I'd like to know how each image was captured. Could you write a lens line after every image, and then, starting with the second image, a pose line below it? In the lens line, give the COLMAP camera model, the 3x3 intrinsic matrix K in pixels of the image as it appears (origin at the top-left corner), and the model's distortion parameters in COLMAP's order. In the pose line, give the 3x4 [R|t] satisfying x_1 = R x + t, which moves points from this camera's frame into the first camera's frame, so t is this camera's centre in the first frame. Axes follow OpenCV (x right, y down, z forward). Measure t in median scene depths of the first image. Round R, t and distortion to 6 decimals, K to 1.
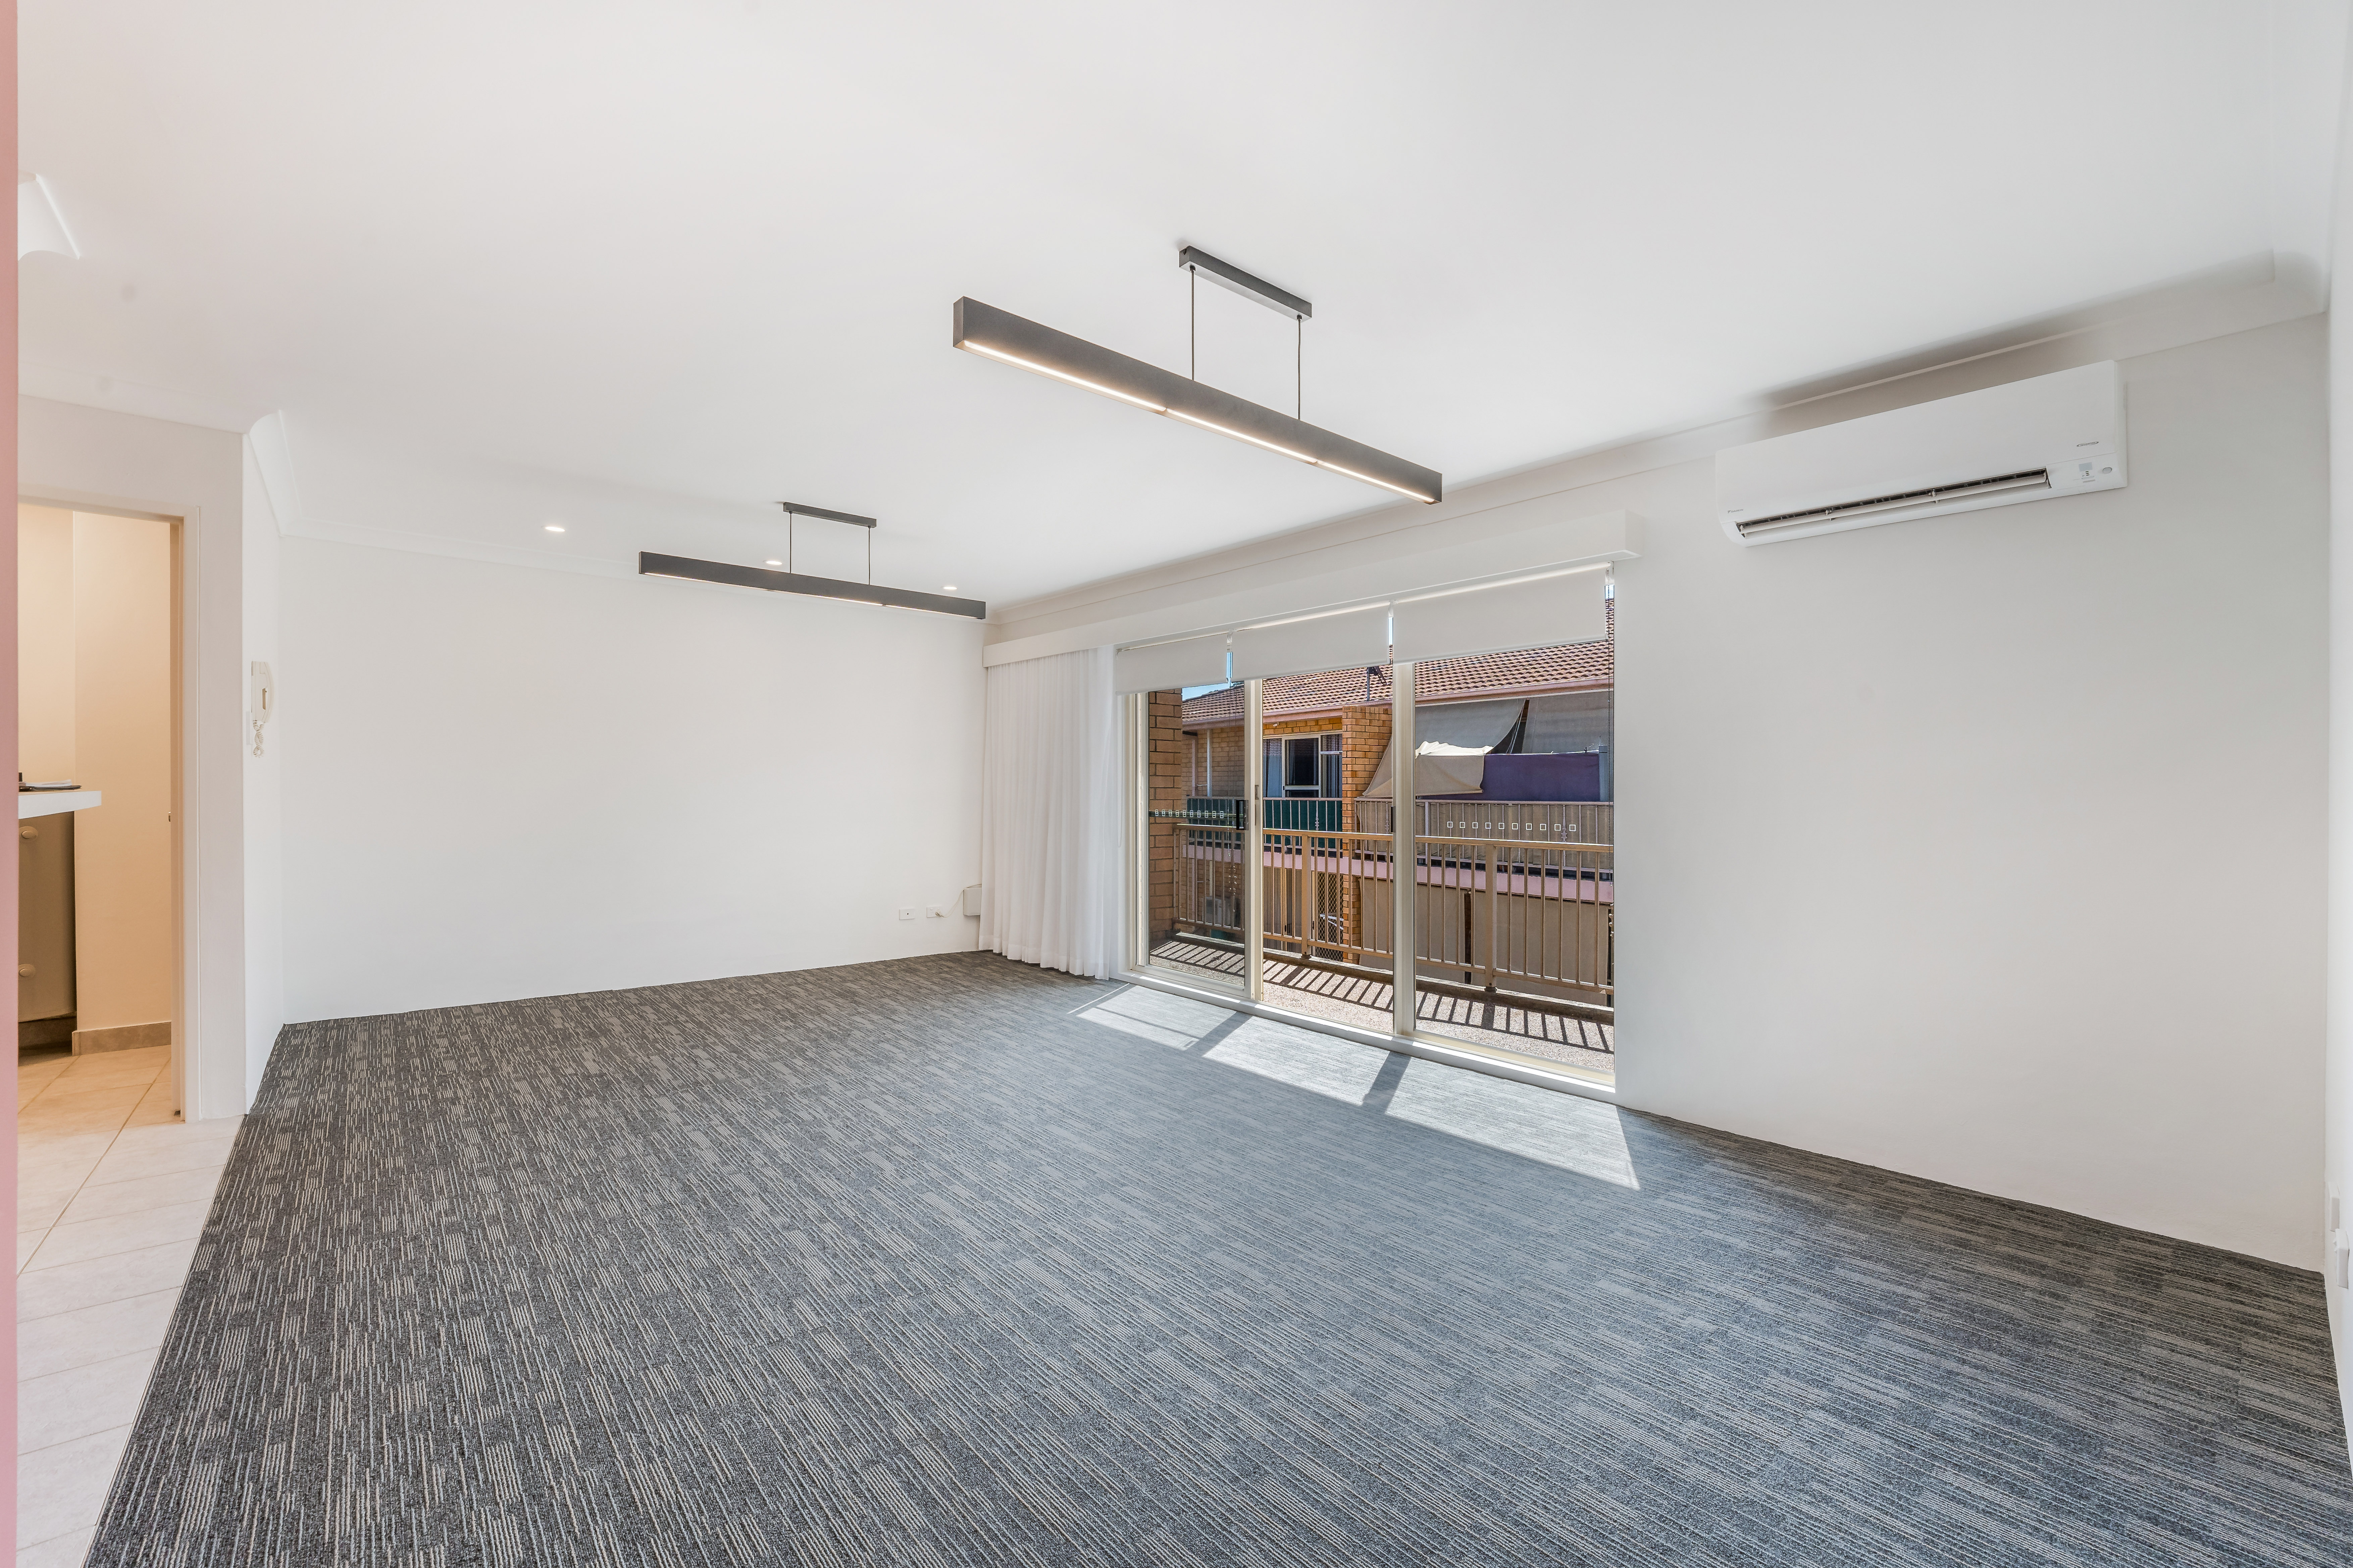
lens RADIAL K [[972.7, 0, 1176.5], [0, 972.7, 784.0], [0, 0, 1]] dist [-0.022472, 0.006826]
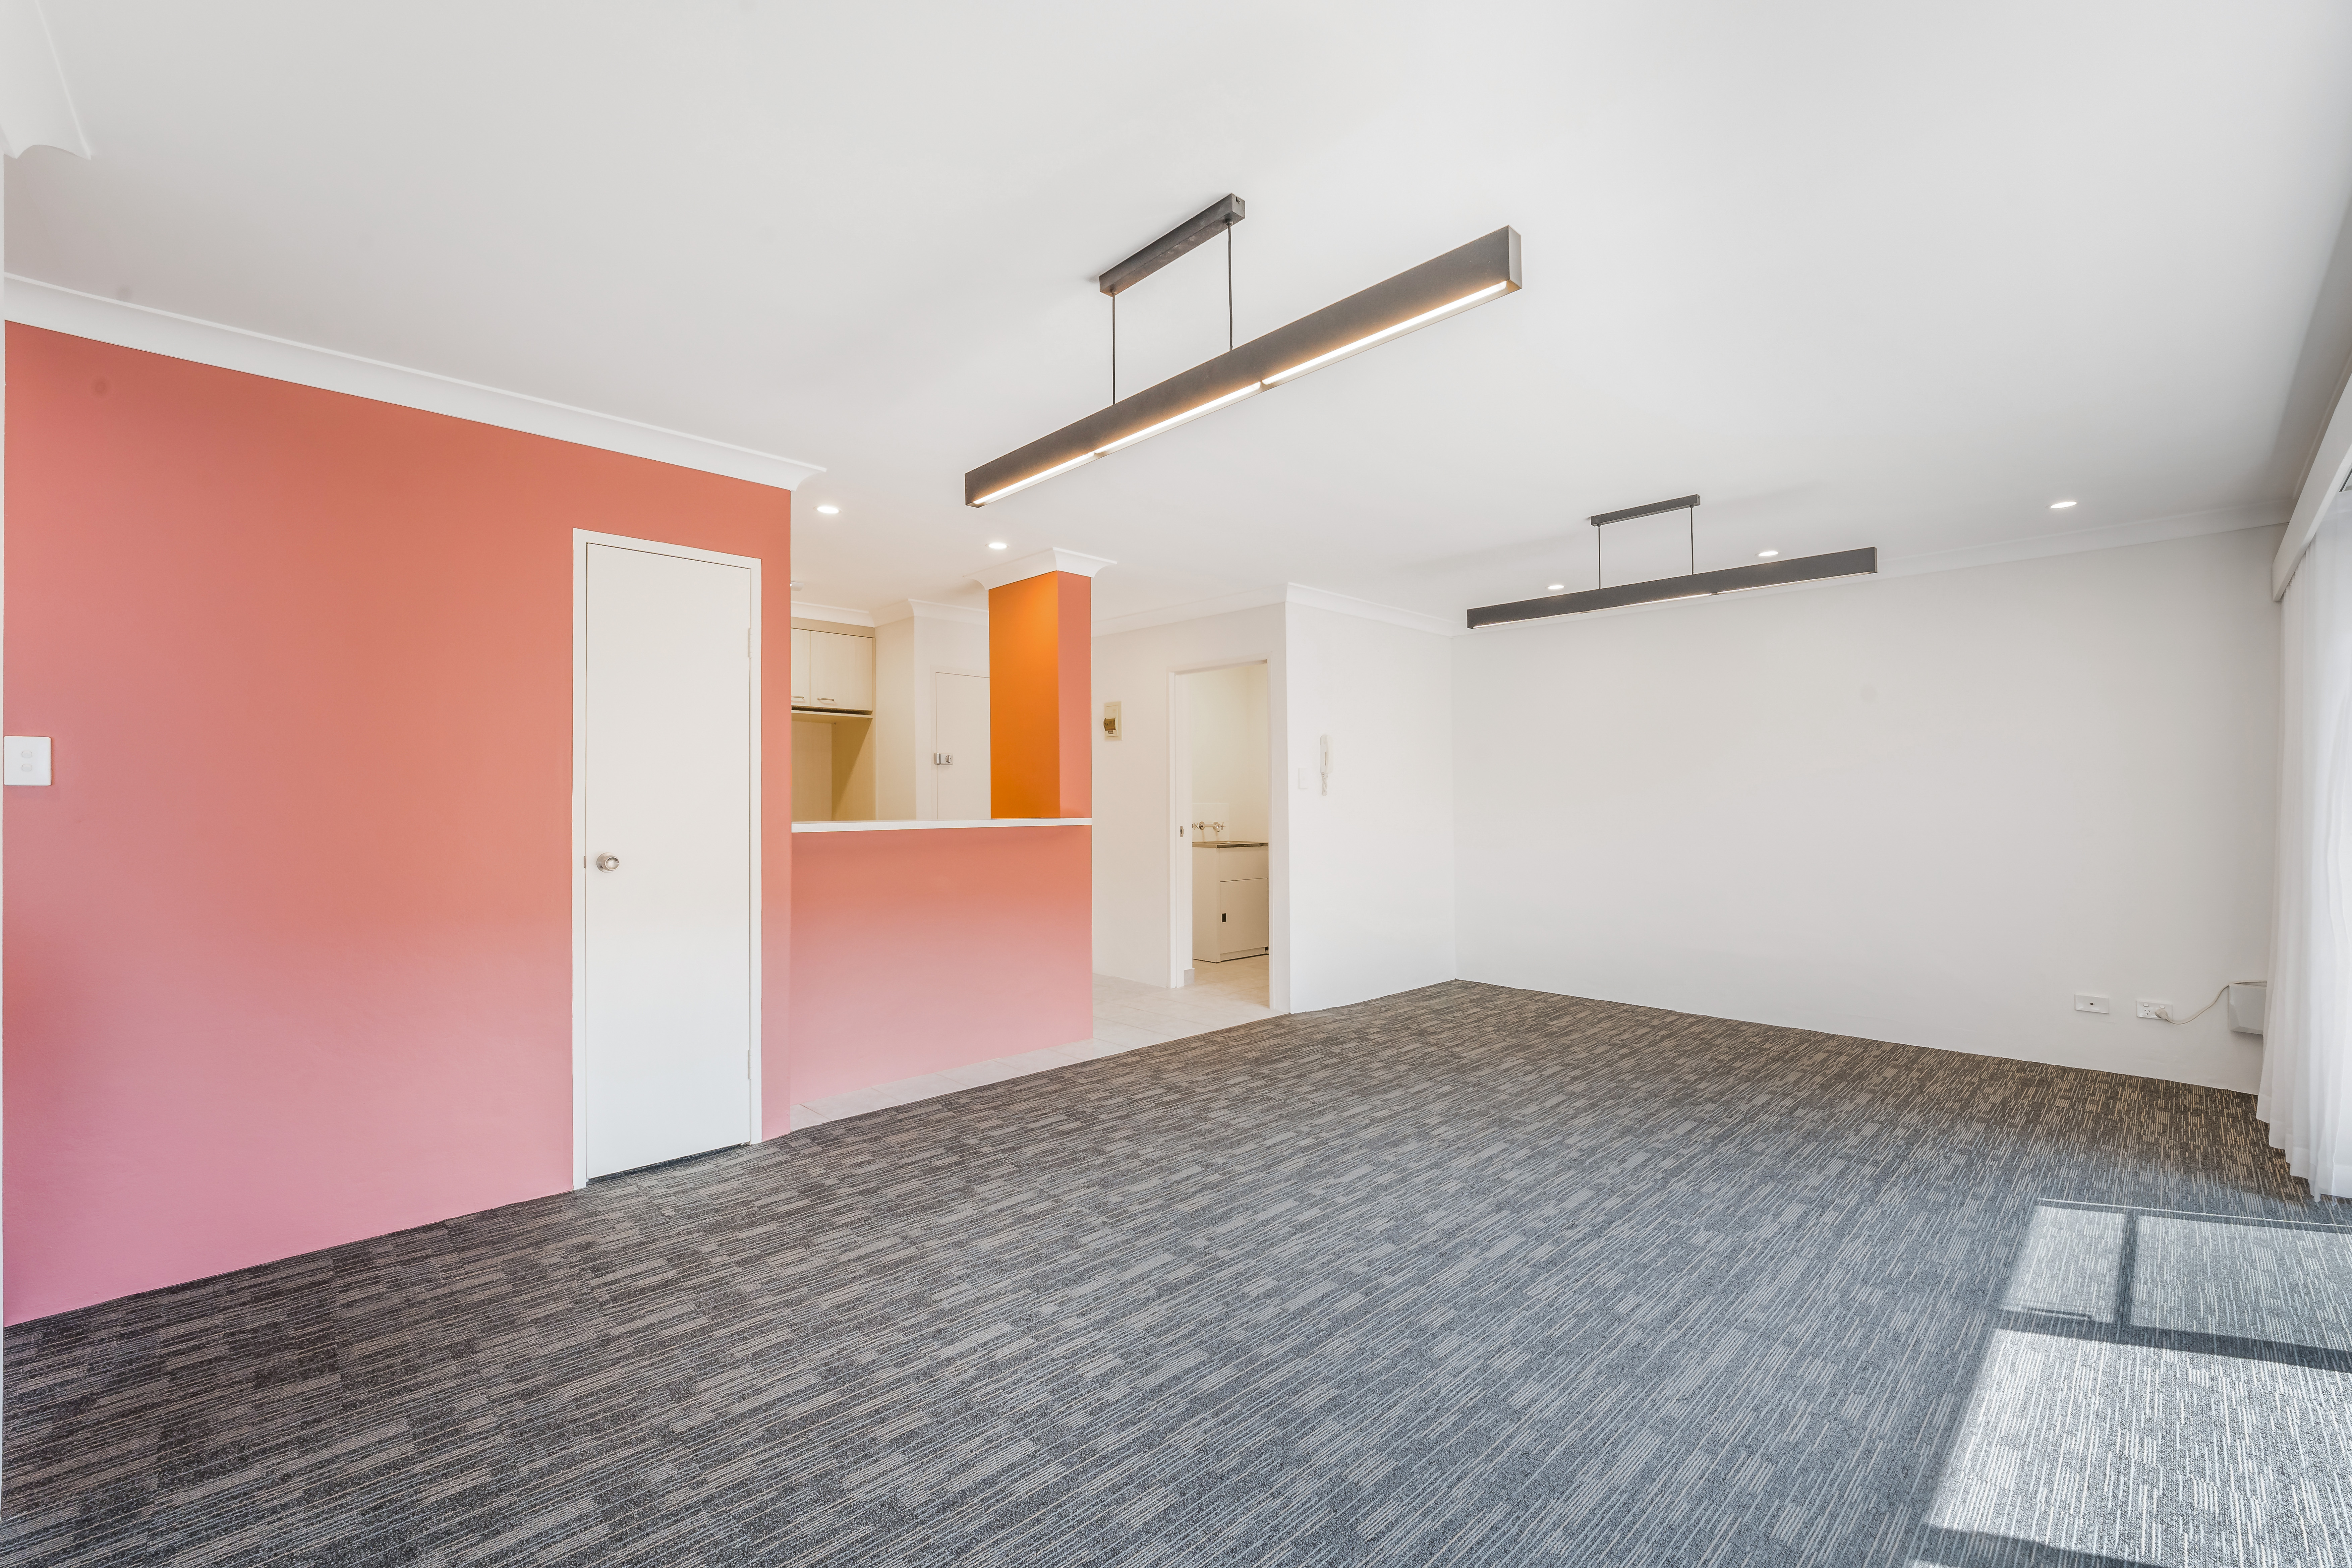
lens RADIAL K [[976.7, 0, 1167.3], [0, 976.7, 798.9], [0, 0, 1]] dist [-0.006420, -0.000252]
pose [[0.055186, -0.012515, -0.998398, 0.663391], [0.011033, 0.999868, -0.011924, -0.005202], [0.998415, -0.010357, 0.055317, 0.663582]]
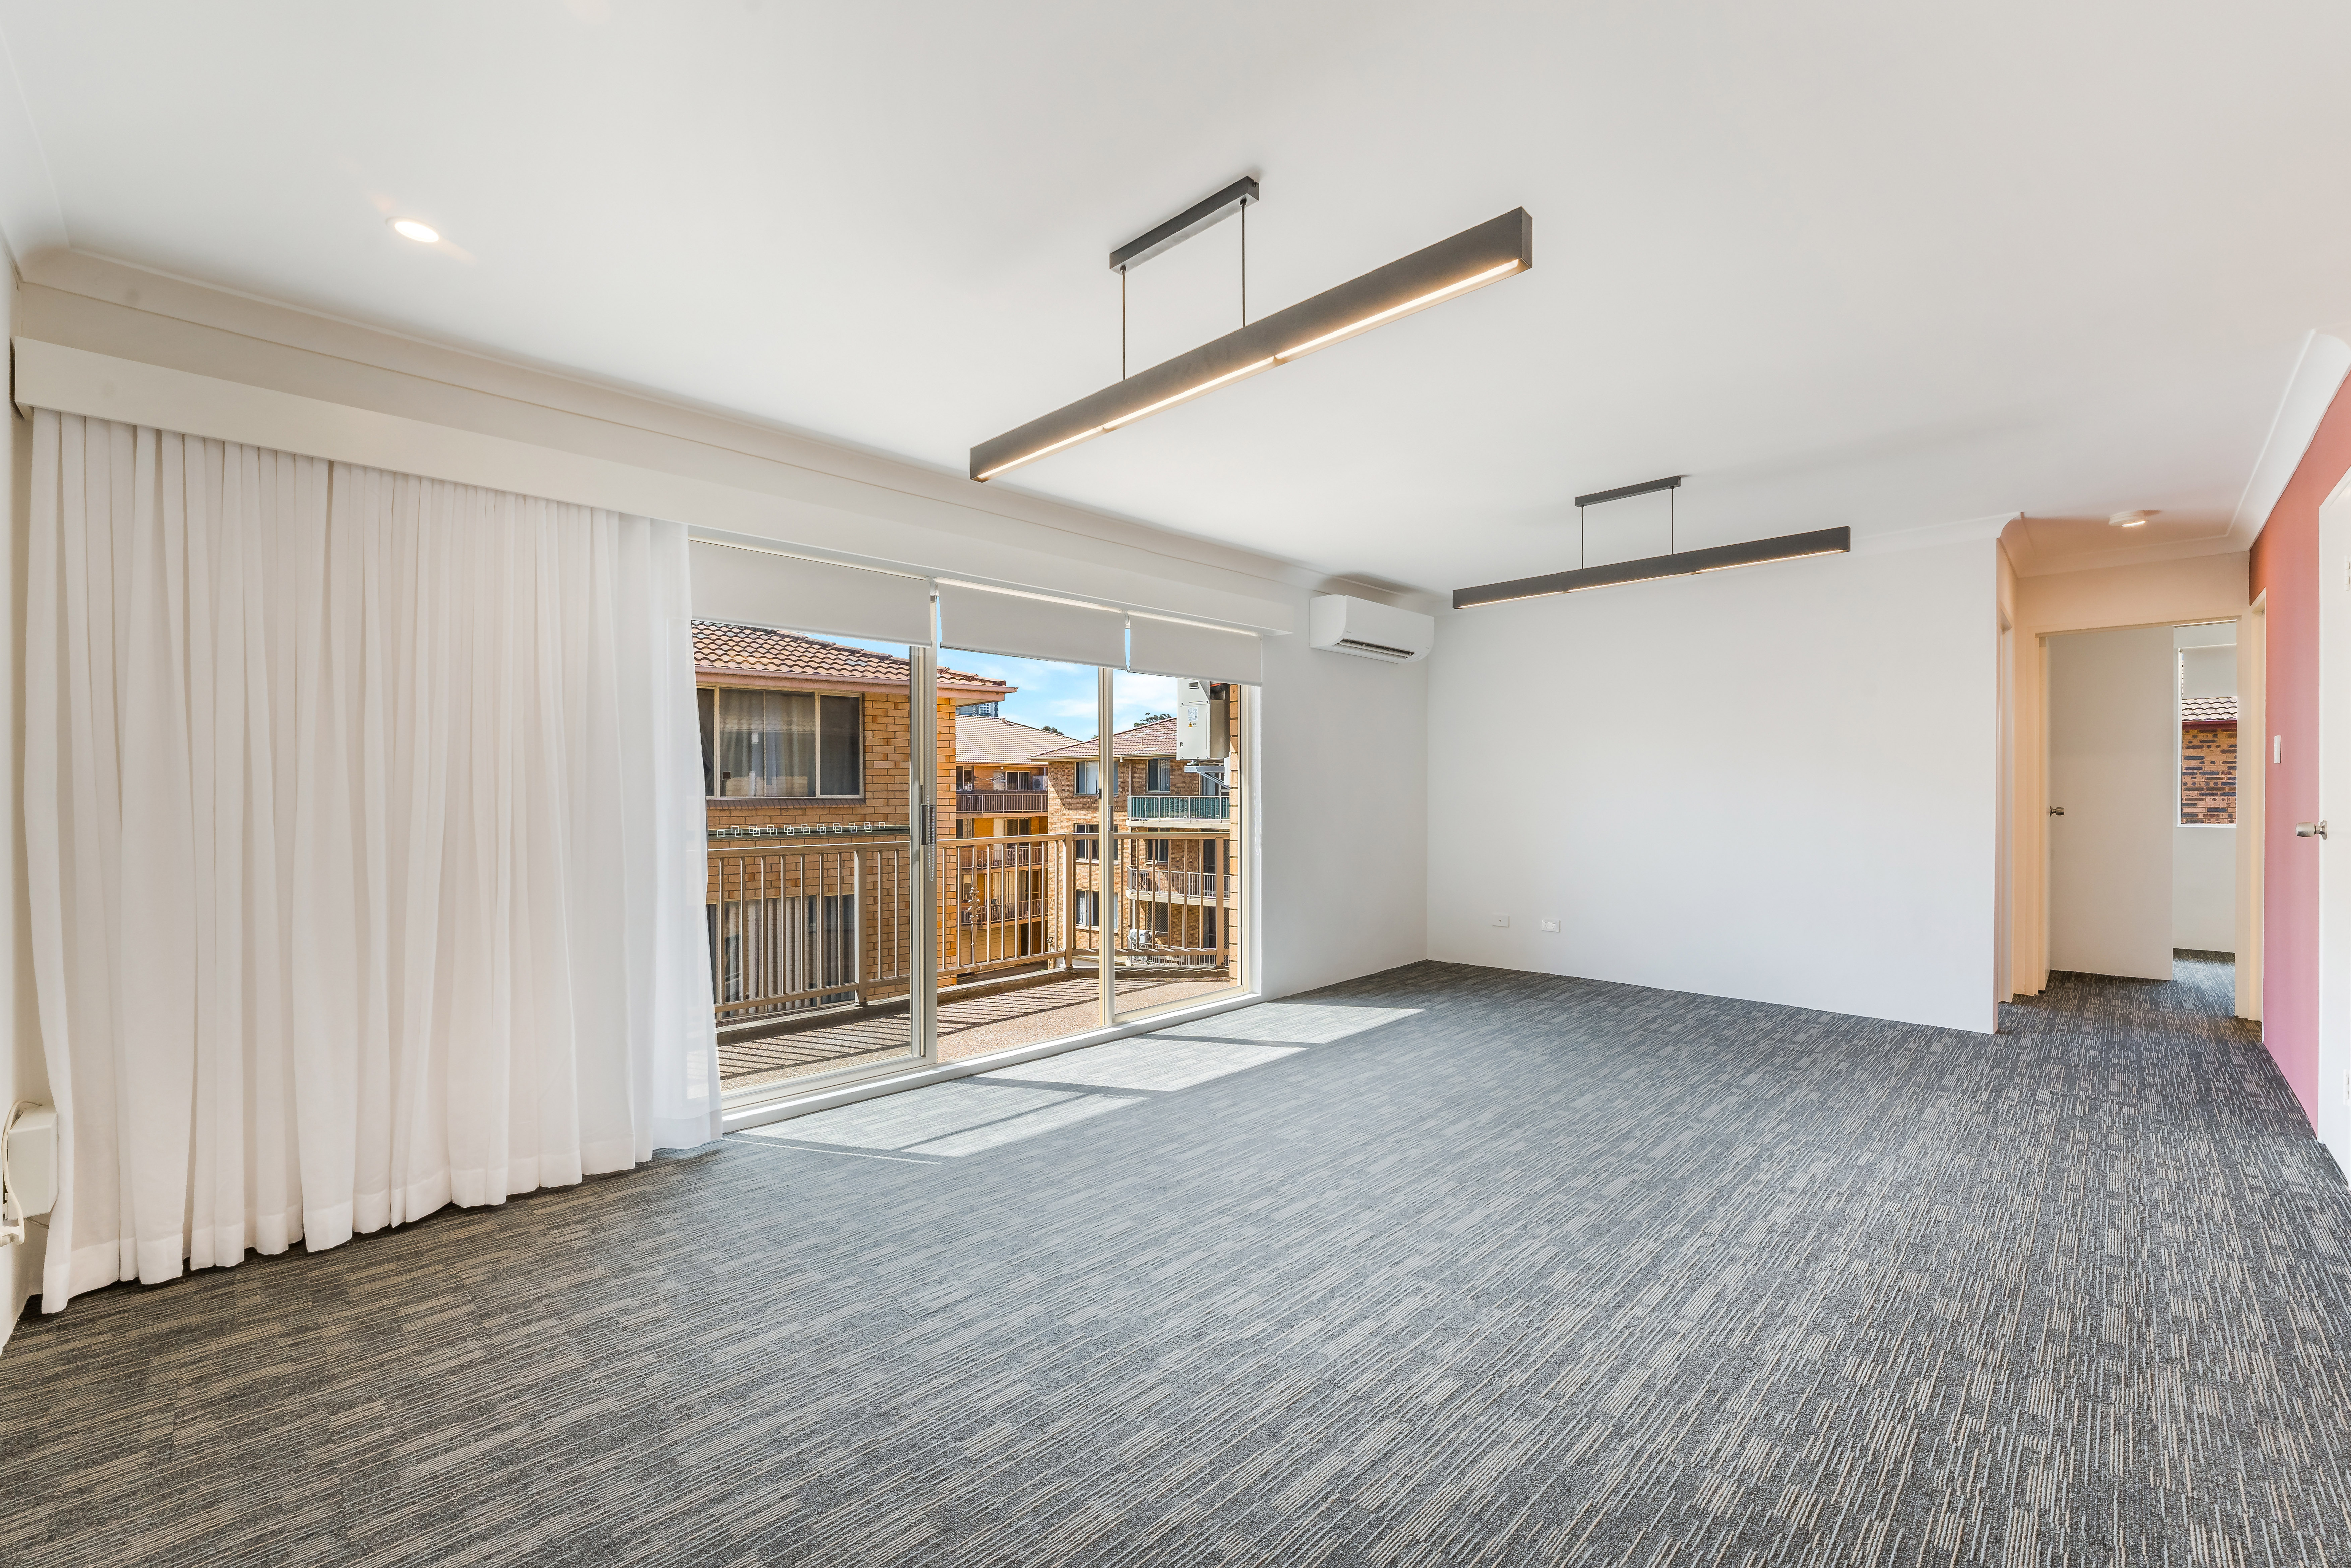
lens RADIAL K [[971.8, 0, 1175.5], [0, 971.8, 784.0], [0, 0, 1]] dist [-0.022472, 0.006826]
pose [[-0.088291, 0.001475, 0.996094, -1.081977], [-0.008870, 0.999958, -0.002267, 0.002056], [-0.996055, -0.009035, -0.088274, 1.356527]]
